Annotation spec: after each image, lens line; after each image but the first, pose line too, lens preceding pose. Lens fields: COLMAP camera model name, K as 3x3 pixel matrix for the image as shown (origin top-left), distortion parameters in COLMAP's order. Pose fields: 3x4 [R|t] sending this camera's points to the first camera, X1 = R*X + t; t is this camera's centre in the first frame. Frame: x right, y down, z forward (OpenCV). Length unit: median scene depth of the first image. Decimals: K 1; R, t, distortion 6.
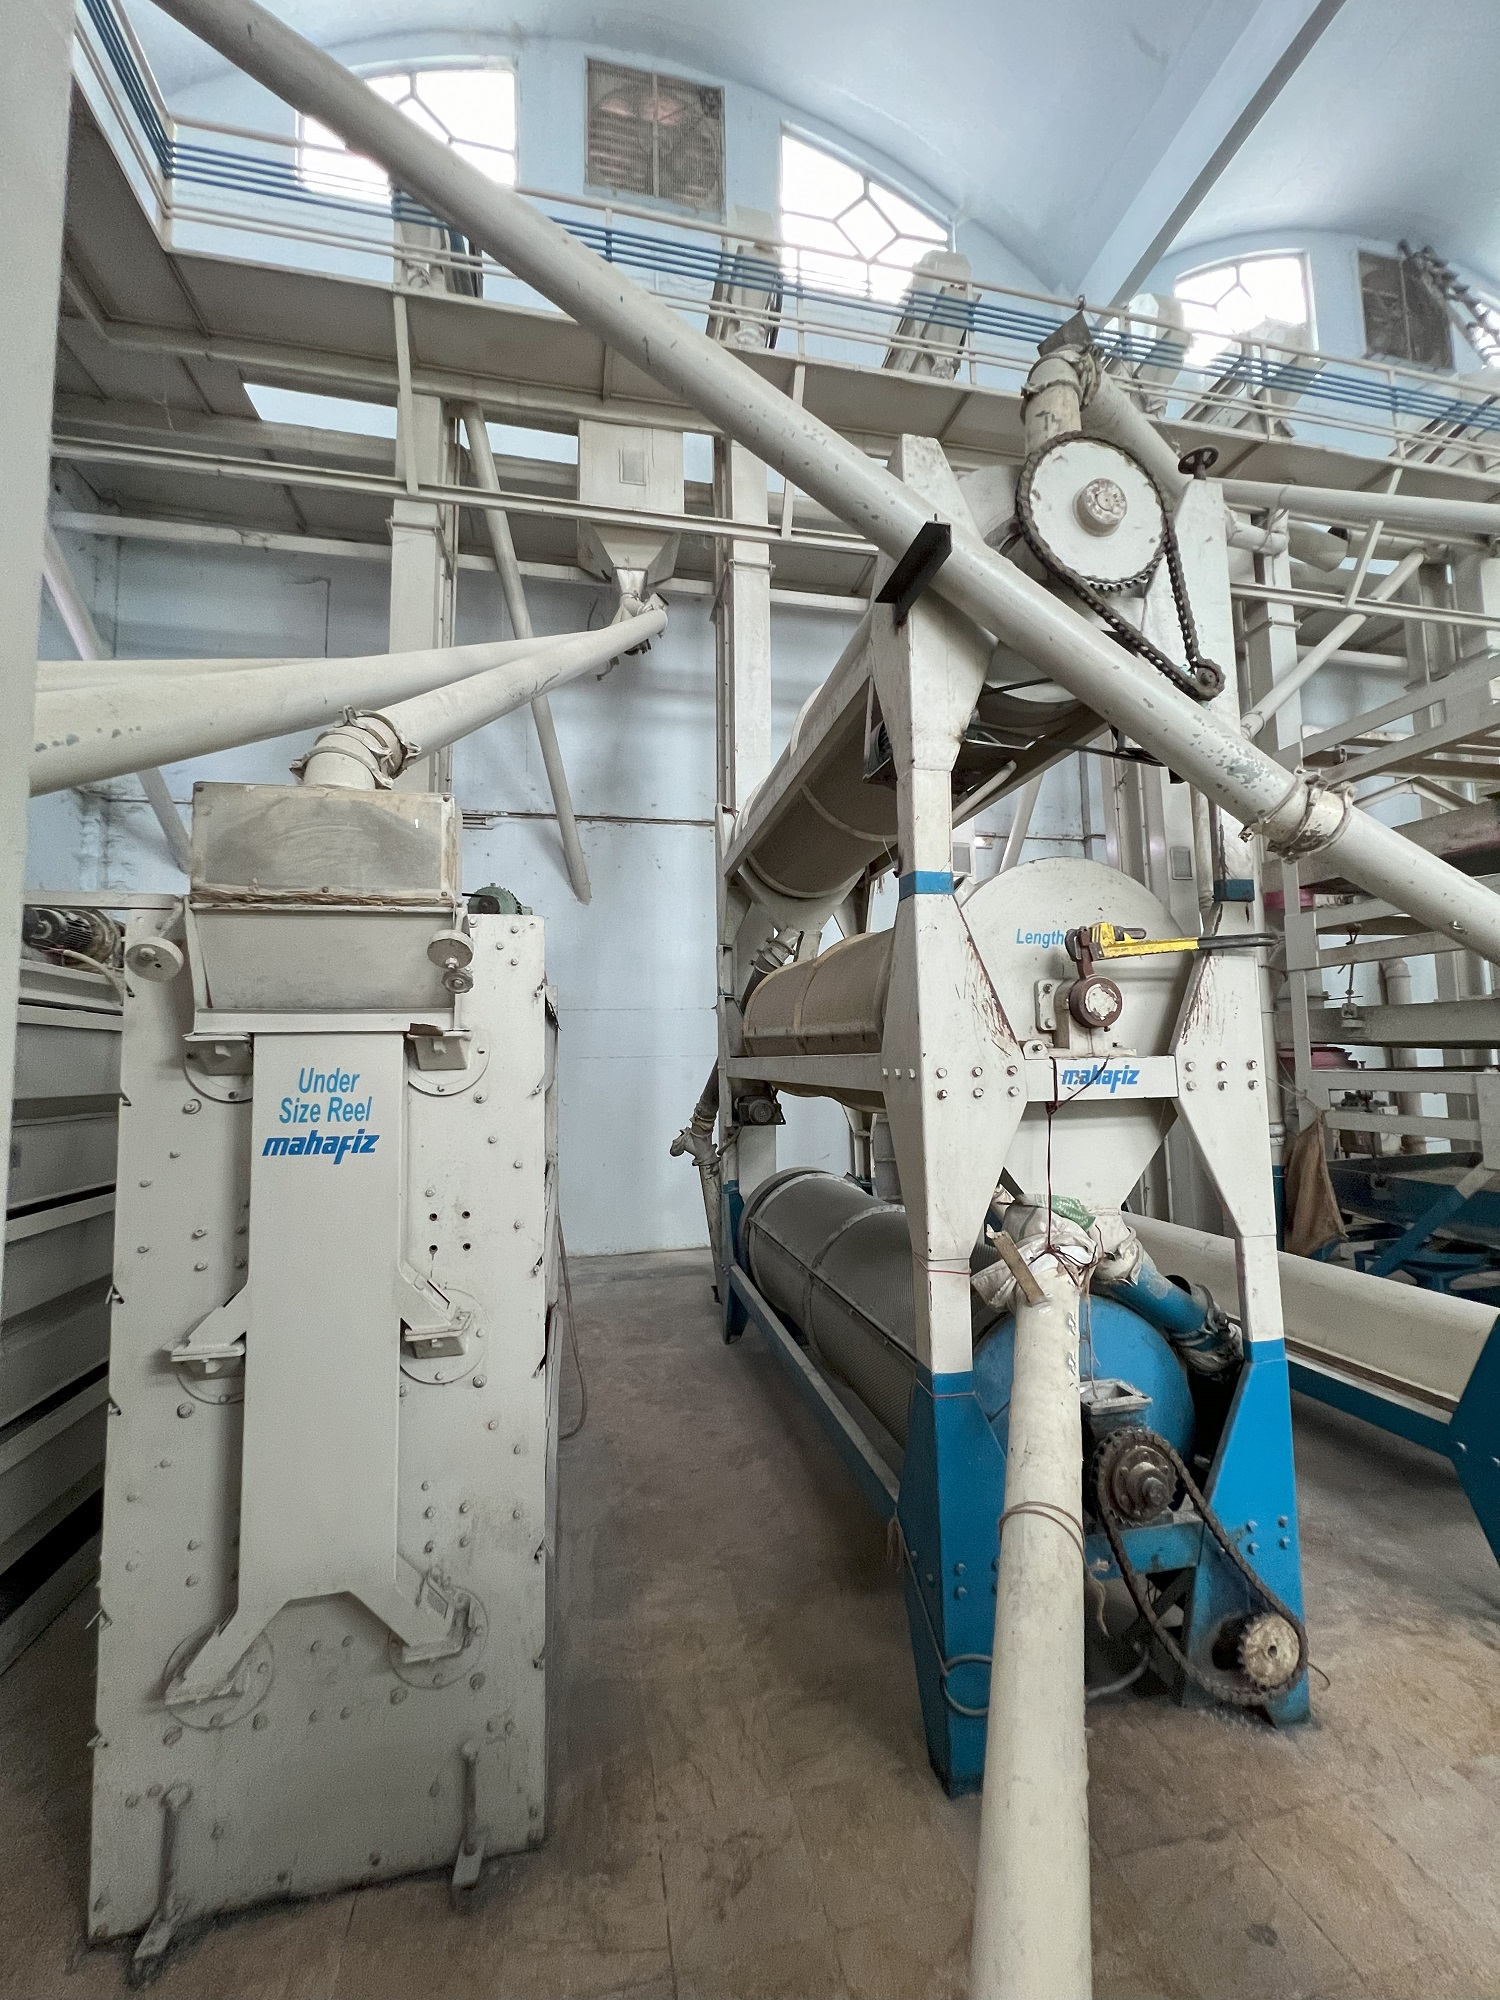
lens RADIAL K [[805.2, 0, 753.8], [0, 805.2, 997.8], [0, 0, 1]] dist [-0.002178, -0.000347]
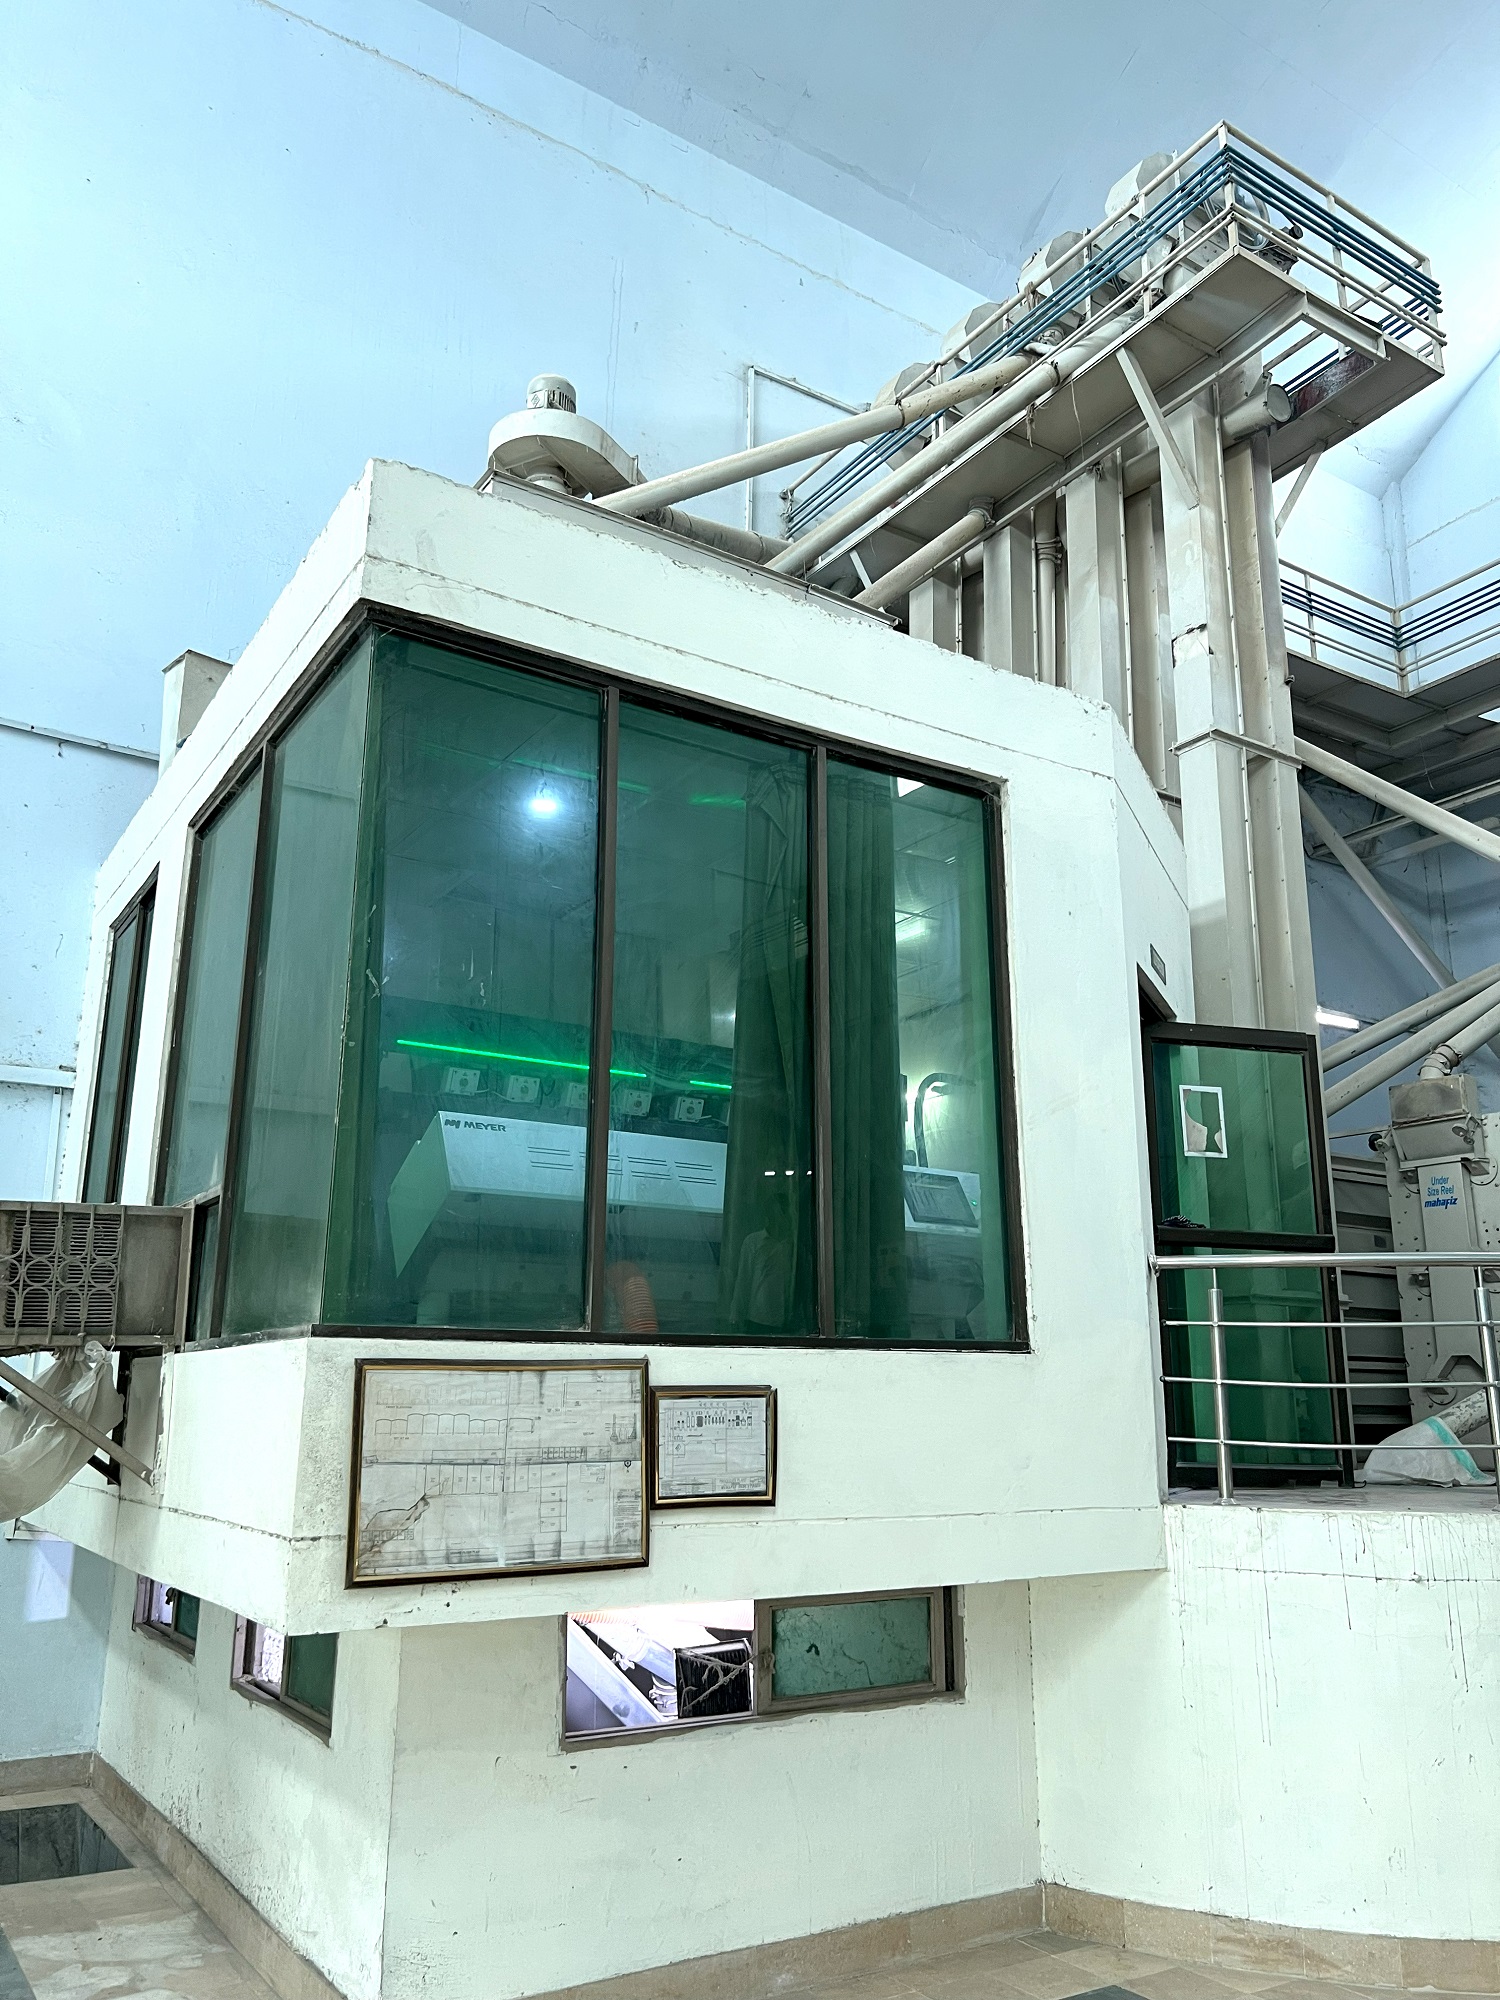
lens RADIAL K [[1512.0, 0, 747.1], [0, 1512.0, 1004.7], [0, 0, 1]] dist [0.055616, -0.064202]
pose [[0.344419, -0.213895, -0.914125, 2.992950], [0.060123, 0.976726, -0.205890, 0.369863], [0.936889, 0.015952, 0.349263, -2.593085]]
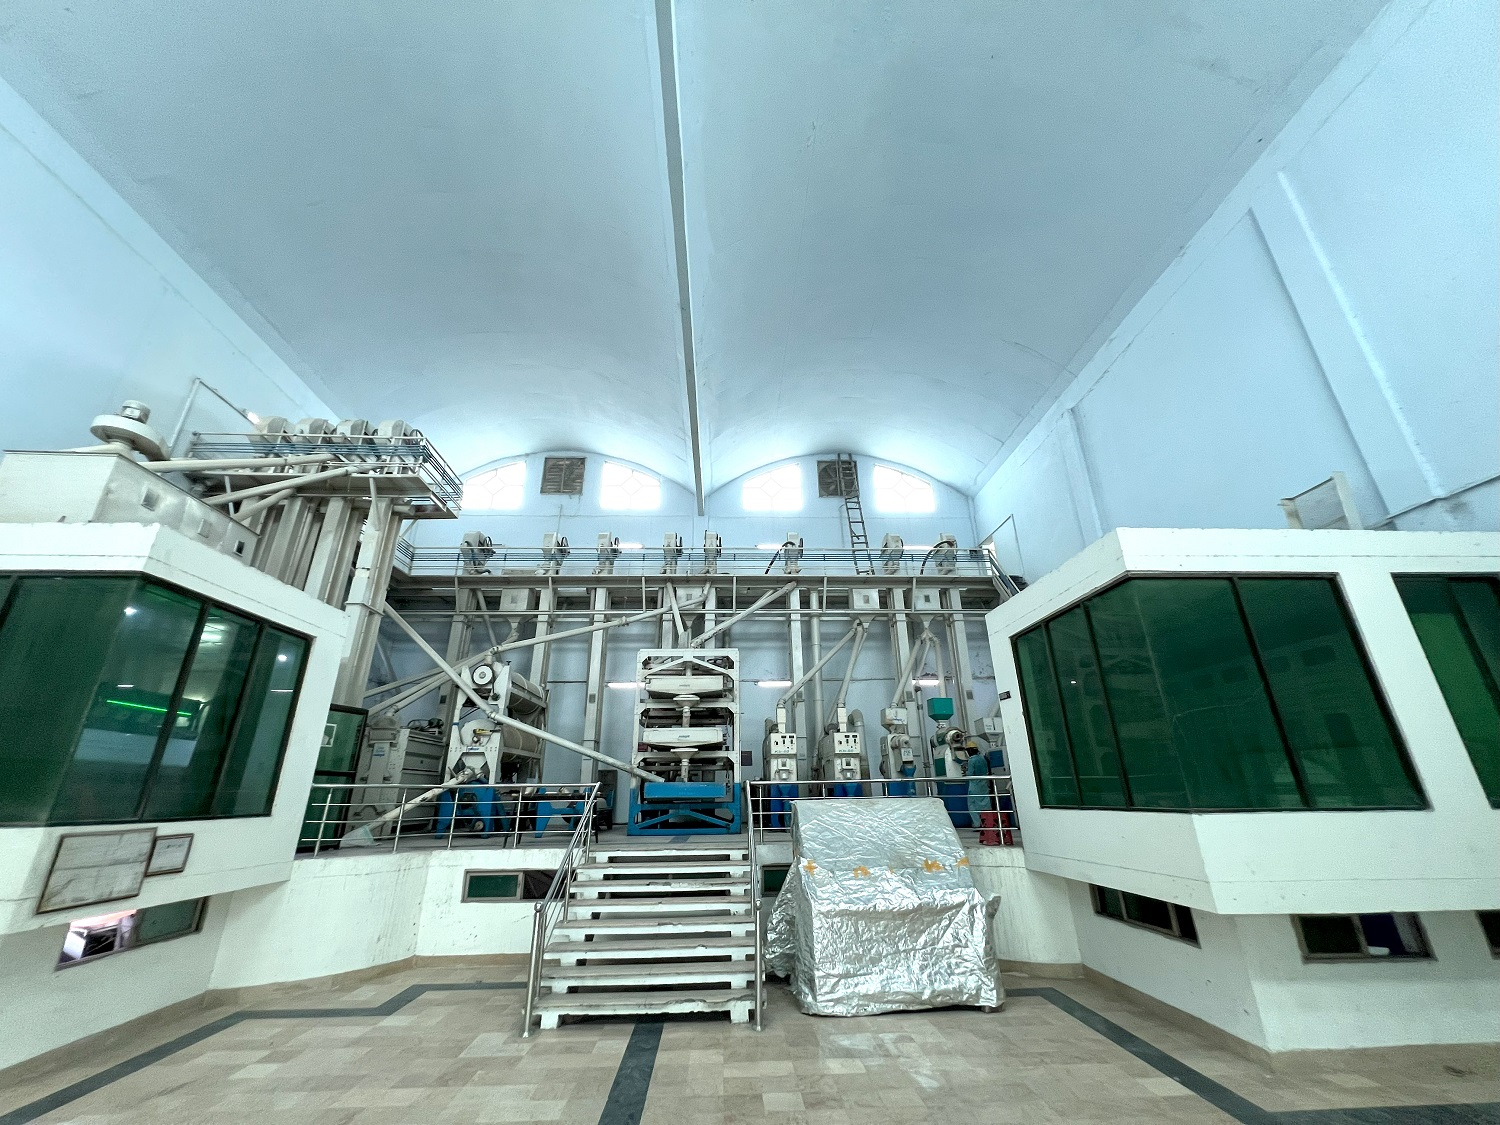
lens RADIAL K [[600.1, 0, 748.3], [0, 600.1, 561.4], [0, 0, 1]] dist [-0.003715, 0.001366]
pose [[0.984257, -0.057438, -0.167149, 4.020104], [0.006658, 0.957098, -0.289688, 0.057515], [0.176618, 0.284014, 0.942413, -4.401974]]
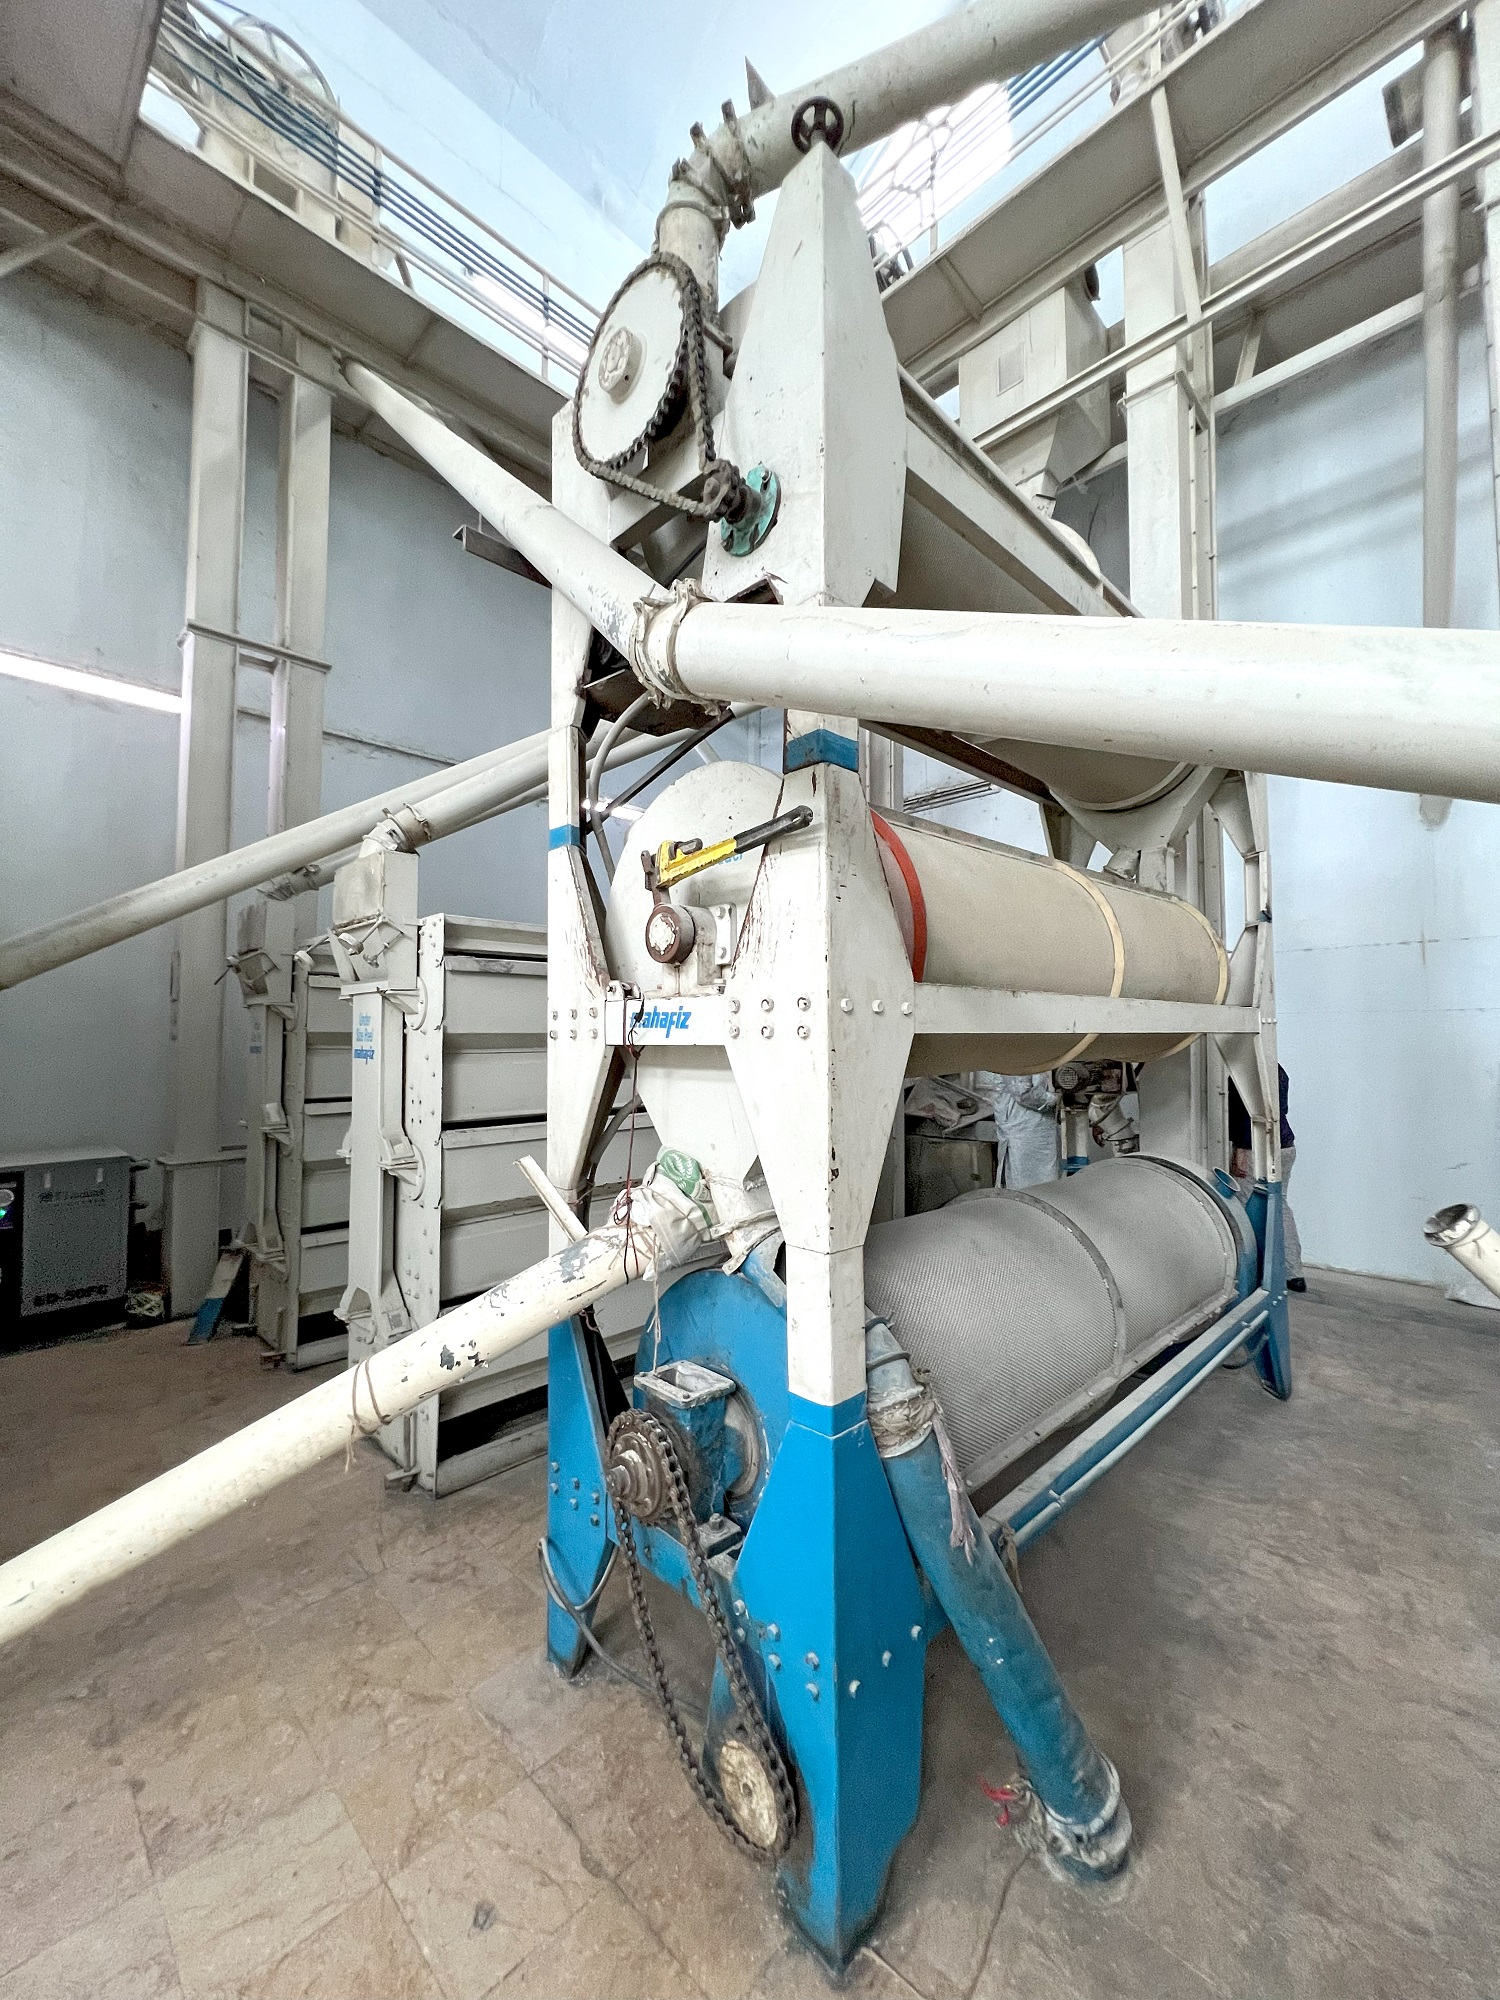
lens RADIAL K [[803.1, 0, 745.3], [0, 803.1, 999.0], [0, 0, 1]] dist [-0.001919, 0.000635]
pose [[0.537293, -0.022323, -0.843100, 1.191102], [0.057547, 0.998290, 0.010242, 0.070462], [0.841430, -0.054021, 0.537659, 0.595079]]
